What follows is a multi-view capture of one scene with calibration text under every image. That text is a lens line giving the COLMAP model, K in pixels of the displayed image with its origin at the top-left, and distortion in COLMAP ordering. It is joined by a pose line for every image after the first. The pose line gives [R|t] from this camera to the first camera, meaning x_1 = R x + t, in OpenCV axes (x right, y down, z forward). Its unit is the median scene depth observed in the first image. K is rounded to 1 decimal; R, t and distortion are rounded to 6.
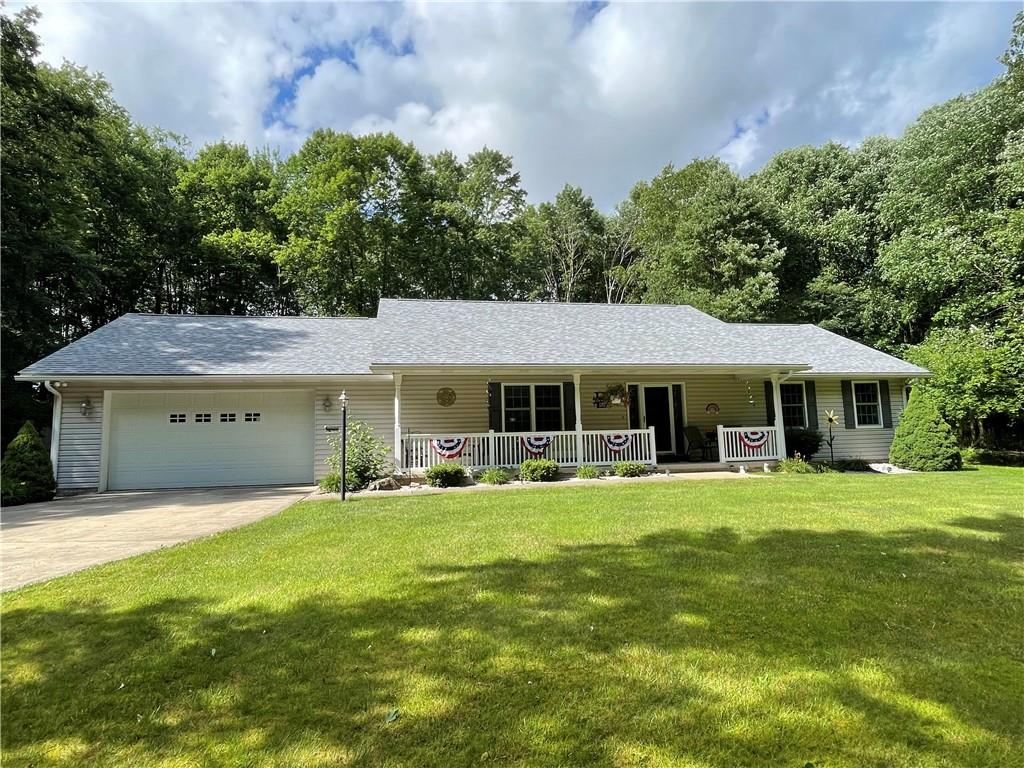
lens RADIAL K [[558.5, 0, 513.4], [0, 558.5, 392.7], [0, 0, 1]] dist [0.004866, 0.000214]
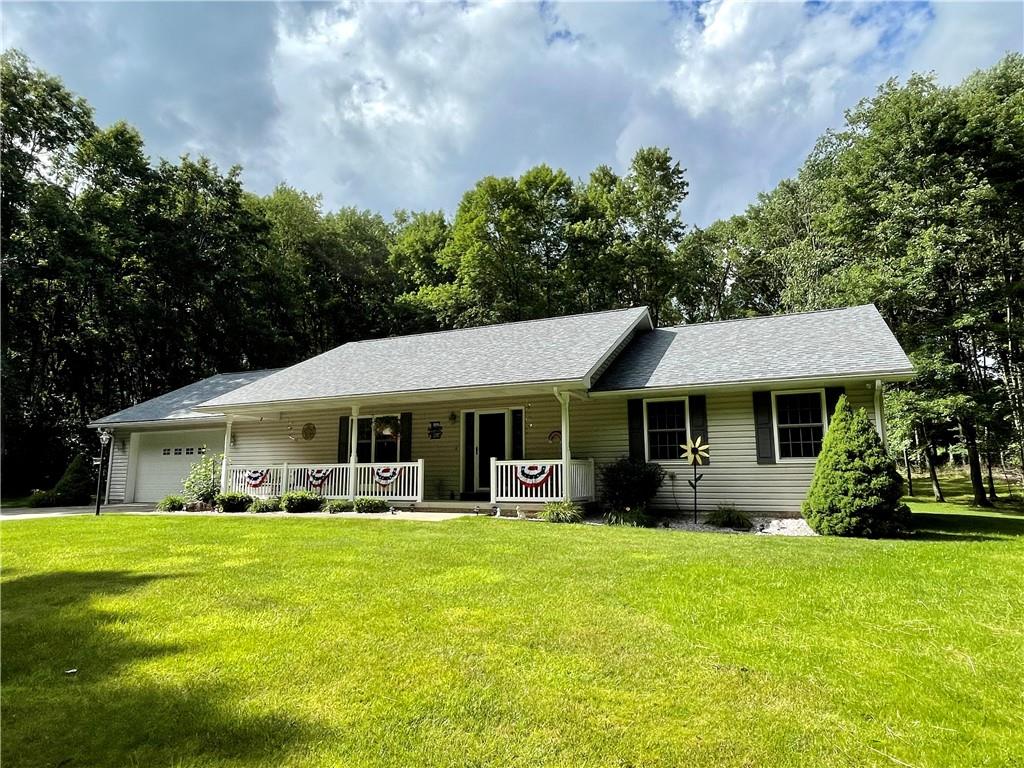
lens RADIAL K [[591.1, 0, 512.0], [0, 591.1, 384.0], [0, 0, 1]] dist [0.037931, -0.053892]
pose [[0.814741, -0.068334, -0.575785, 0.844853], [0.035229, 0.997030, -0.068478, 0.008387], [0.578754, 0.035508, 0.814729, 0.264422]]
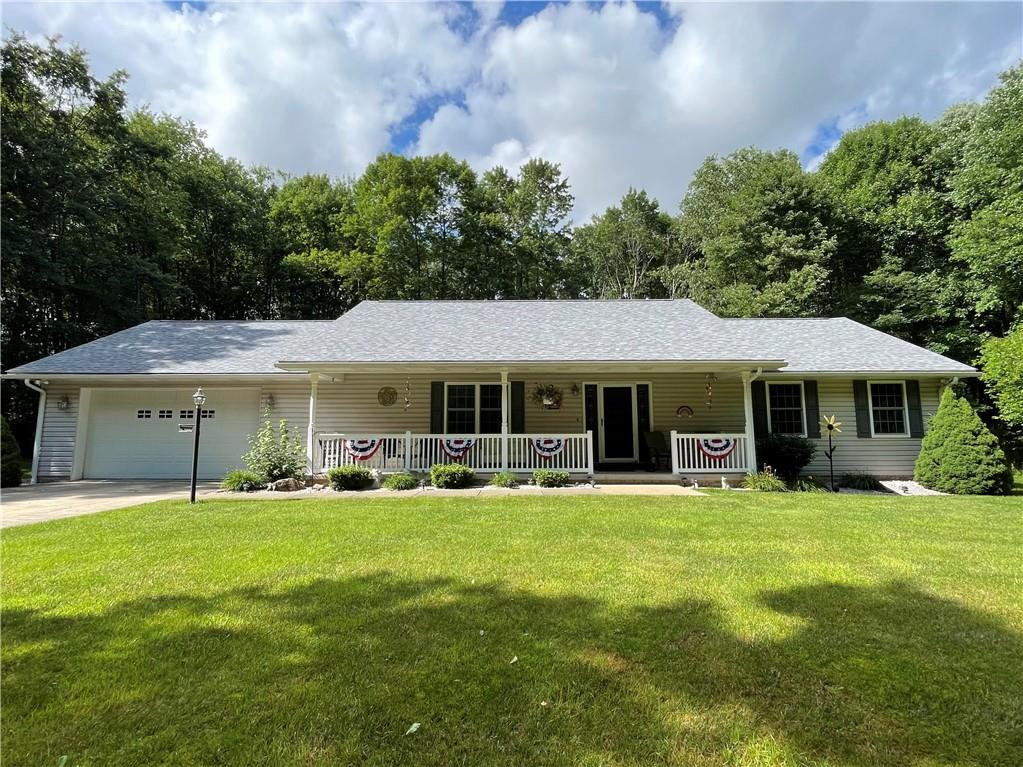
lens RADIAL K [[511.0, 0, 511.5], [0, 511.0, 383.5], [0, 0, 1]] dist [0.001234, -0.000442]
pose [[0.979976, 0.002089, -0.199104, 0.259567], [-0.006281, 0.999772, -0.020424, 0.002201], [0.199016, 0.021266, 0.979765, 0.156695]]
